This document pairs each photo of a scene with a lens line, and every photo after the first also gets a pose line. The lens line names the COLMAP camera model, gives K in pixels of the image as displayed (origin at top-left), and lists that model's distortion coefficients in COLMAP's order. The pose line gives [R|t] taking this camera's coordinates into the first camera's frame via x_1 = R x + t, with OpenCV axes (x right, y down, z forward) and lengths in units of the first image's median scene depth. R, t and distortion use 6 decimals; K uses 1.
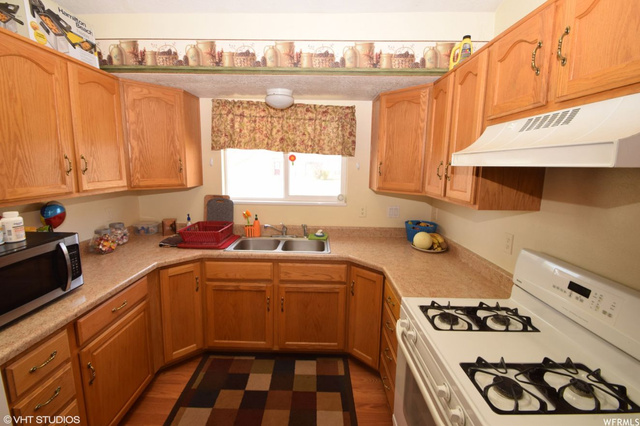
lens RADIAL K [[280.2, 0, 315.7], [0, 280.2, 206.6], [0, 0, 1]] dist [0.003609, -0.008787]
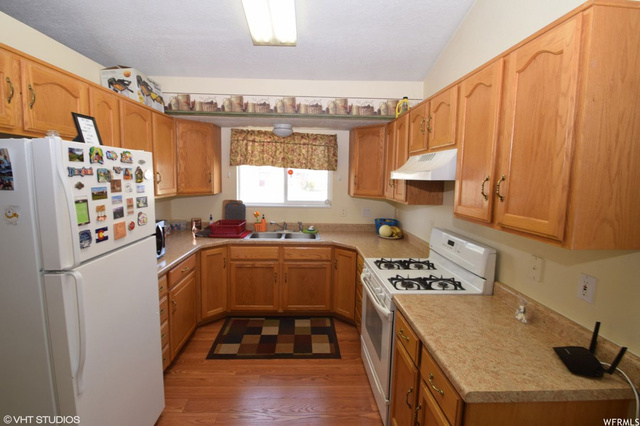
lens RADIAL K [[280.2, 0, 315.7], [0, 280.2, 206.6], [0, 0, 1]] dist [0.003609, -0.008787]
pose [[0.998855, -0.004896, 0.047588, -0.036754], [0.006731, 0.999237, -0.038482, 0.055353], [-0.047363, 0.038758, 0.998126, -0.427644]]
